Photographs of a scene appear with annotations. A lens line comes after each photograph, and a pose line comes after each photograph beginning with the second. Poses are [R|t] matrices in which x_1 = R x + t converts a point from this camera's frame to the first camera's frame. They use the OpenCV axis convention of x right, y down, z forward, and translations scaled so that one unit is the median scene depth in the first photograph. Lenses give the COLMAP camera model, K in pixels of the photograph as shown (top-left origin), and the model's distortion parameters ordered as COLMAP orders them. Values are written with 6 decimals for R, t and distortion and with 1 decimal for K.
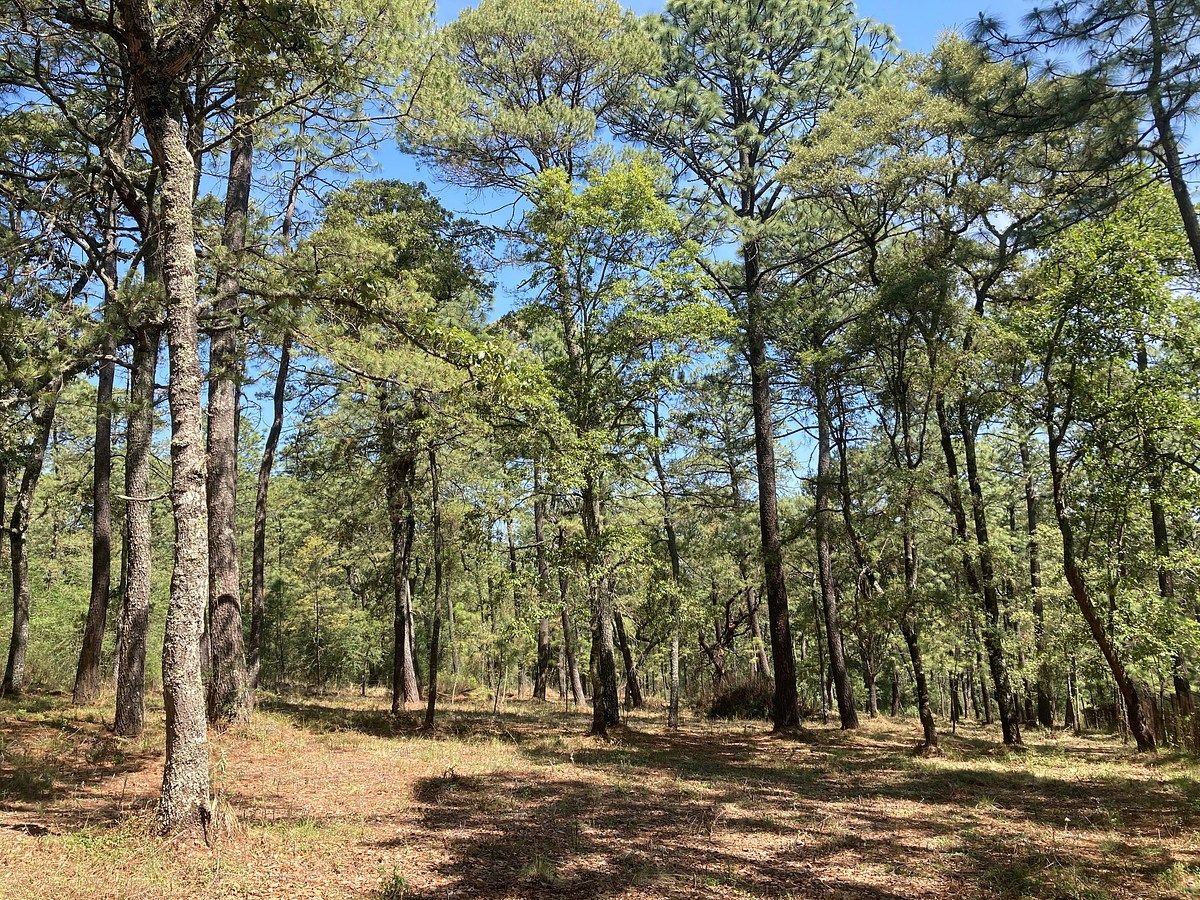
lens RADIAL K [[911.3, 0, 598.7], [0, 911.3, 444.5], [0, 0, 1]] dist [0.003710, 0.002588]
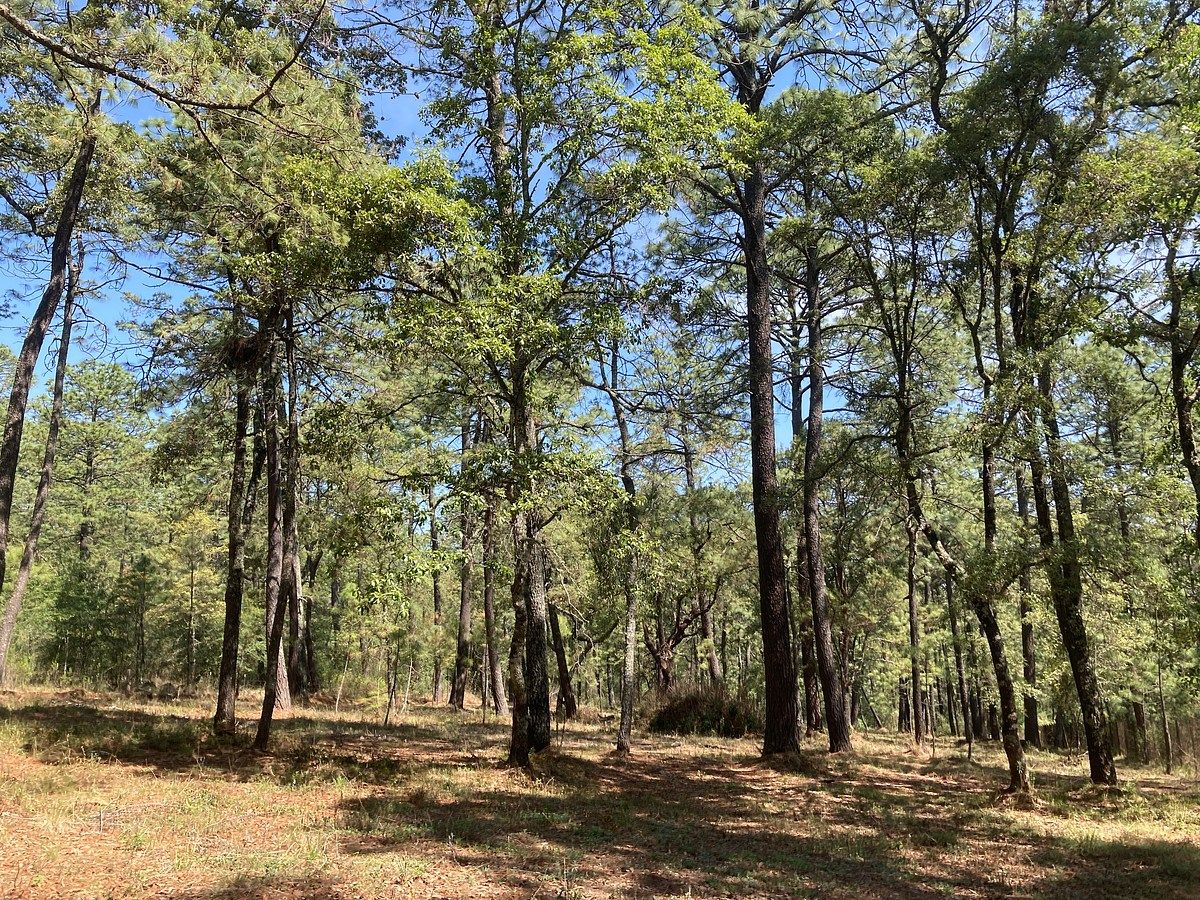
lens RADIAL K [[843.1, 0, 600.7], [0, 843.1, 450.6], [0, 0, 1]] dist [-0.011223, -0.003513]
pose [[0.996529, 0.040177, 0.072906, 0.008175], [-0.038708, 0.999021, -0.021440, 0.143026], [-0.073696, 0.018543, 0.997108, 0.543848]]
